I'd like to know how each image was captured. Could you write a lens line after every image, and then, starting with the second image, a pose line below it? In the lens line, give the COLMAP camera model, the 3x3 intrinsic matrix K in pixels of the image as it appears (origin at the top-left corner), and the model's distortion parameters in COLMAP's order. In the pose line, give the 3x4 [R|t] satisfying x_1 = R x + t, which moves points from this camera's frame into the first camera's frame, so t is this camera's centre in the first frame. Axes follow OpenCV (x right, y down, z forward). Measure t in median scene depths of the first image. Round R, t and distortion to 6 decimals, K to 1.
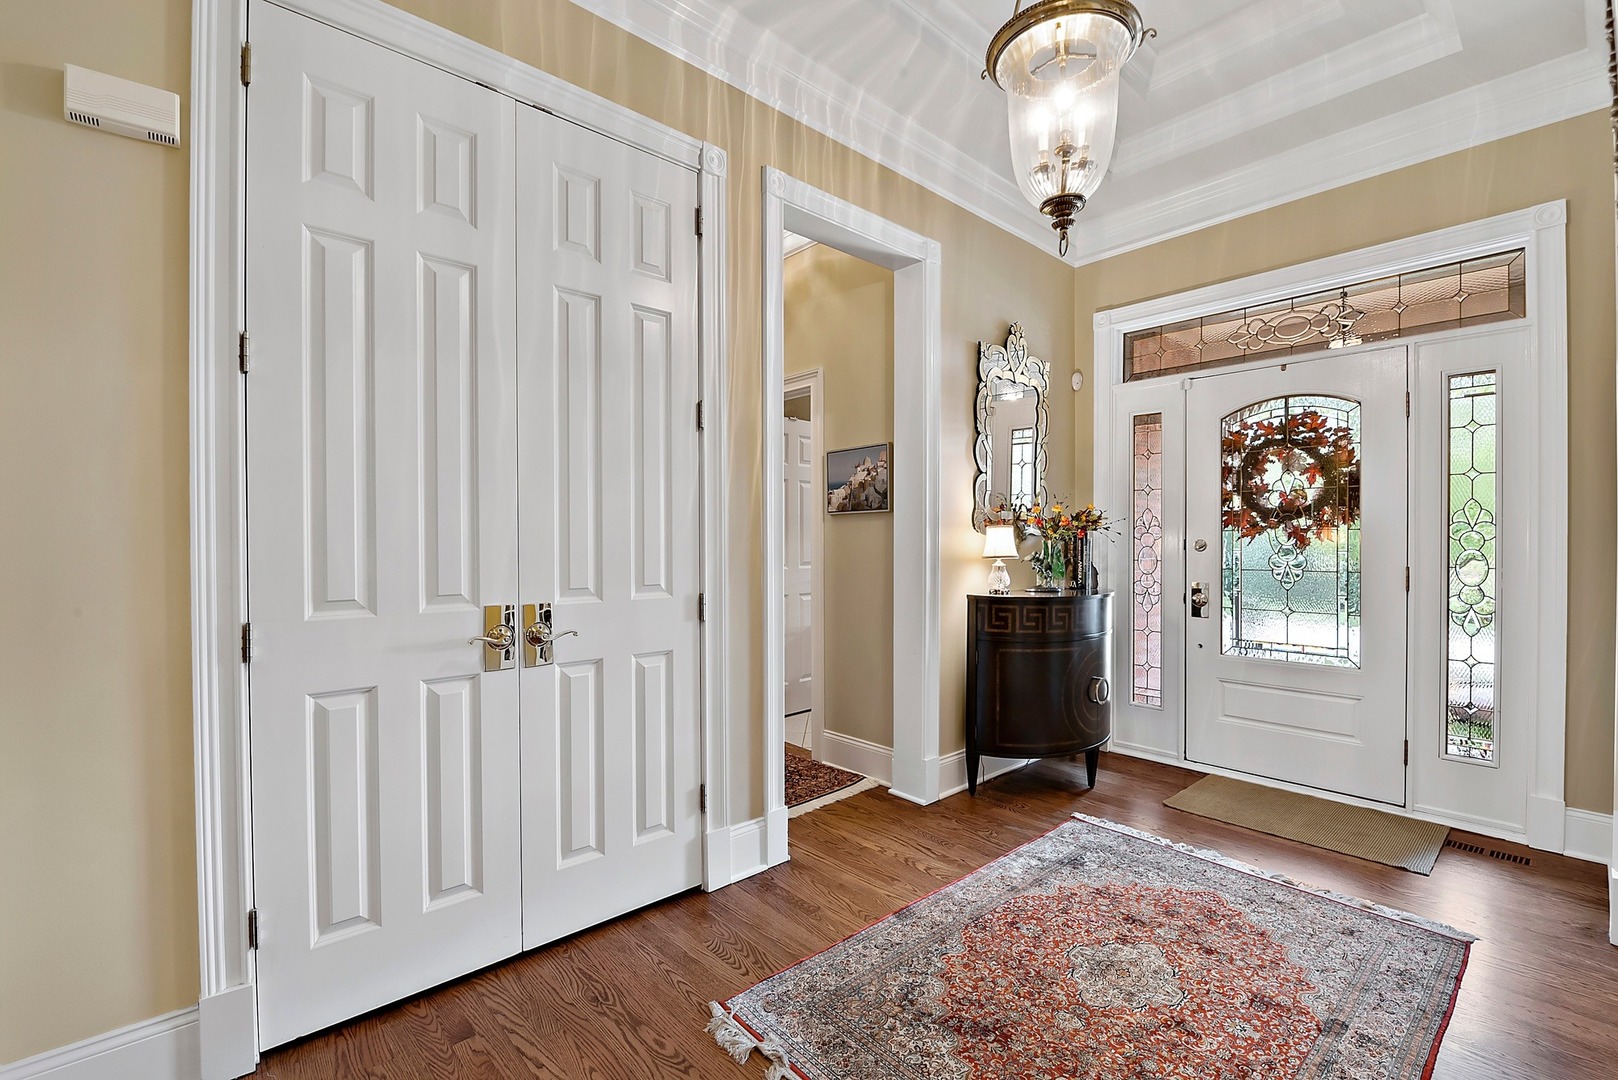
lens RADIAL K [[707.0, 0, 819.1], [0, 707.0, 544.1], [0, 0, 1]] dist [-0.025073, -0.002186]
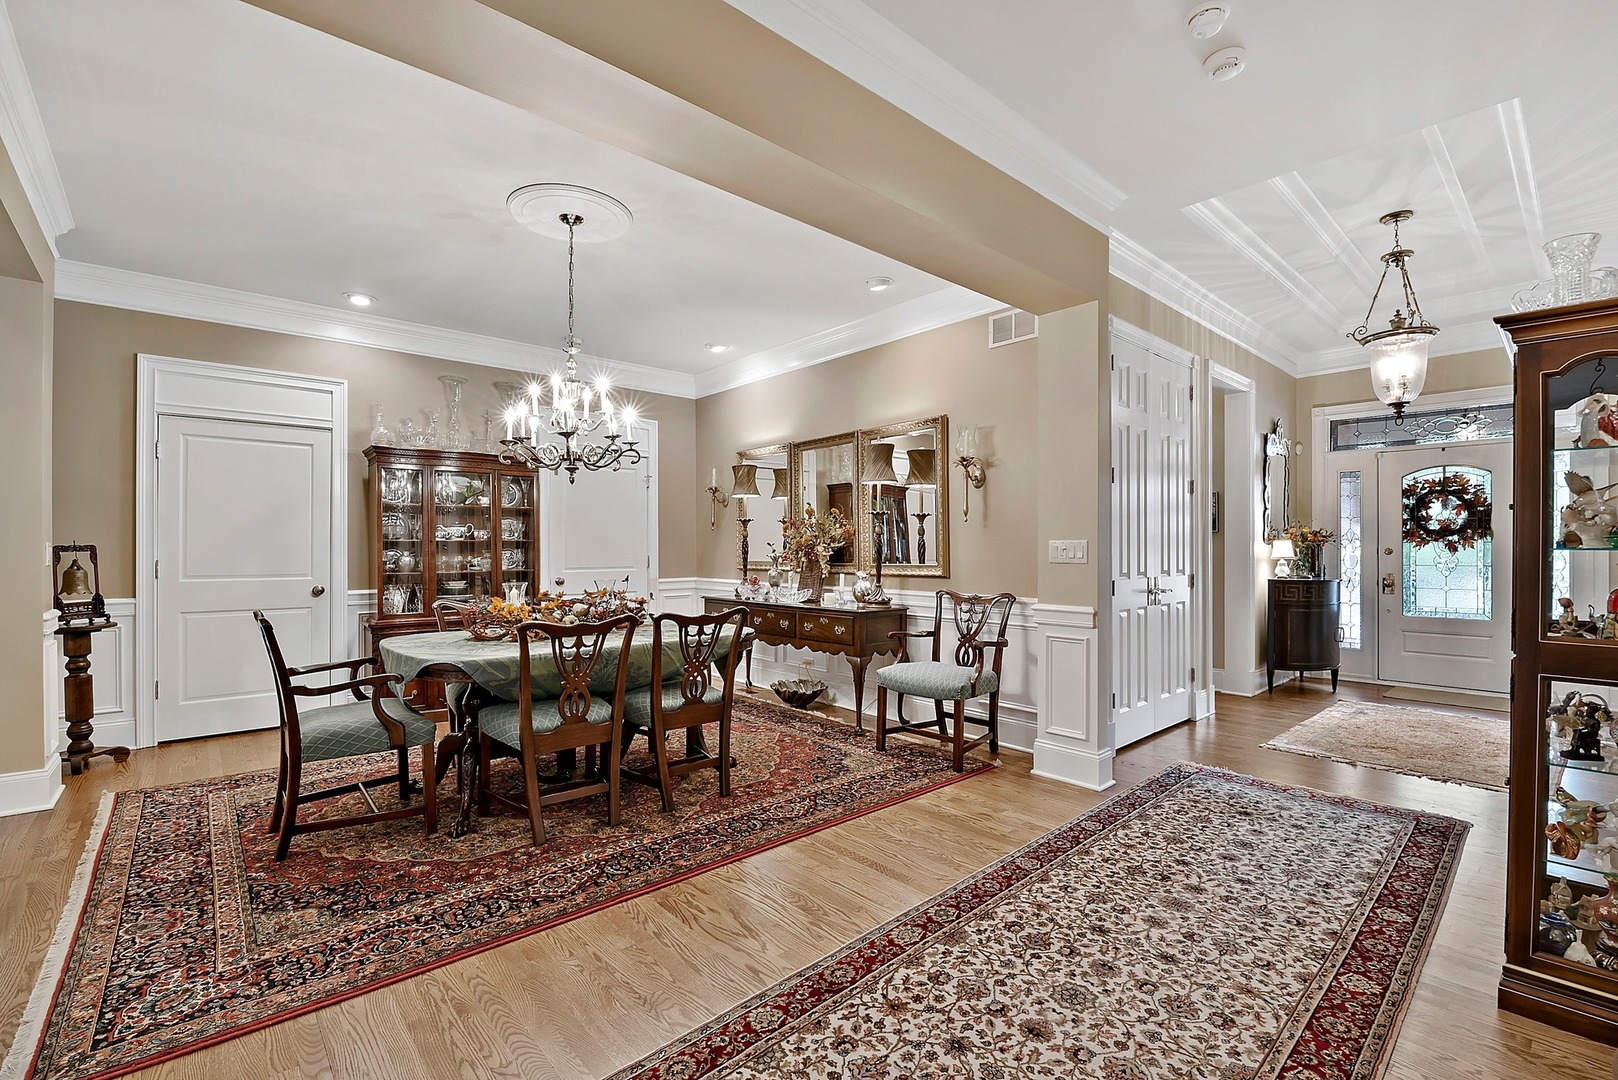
lens RADIAL K [[707.0, 0, 806.0], [0, 707.0, 543.0], [0, 0, 1]] dist [-0.025073, -0.002186]
pose [[0.999818, 0.001172, -0.019066, -0.888845], [-0.001354, 0.999954, -0.009516, 0.000317], [0.019054, 0.009540, 0.999773, -0.751330]]
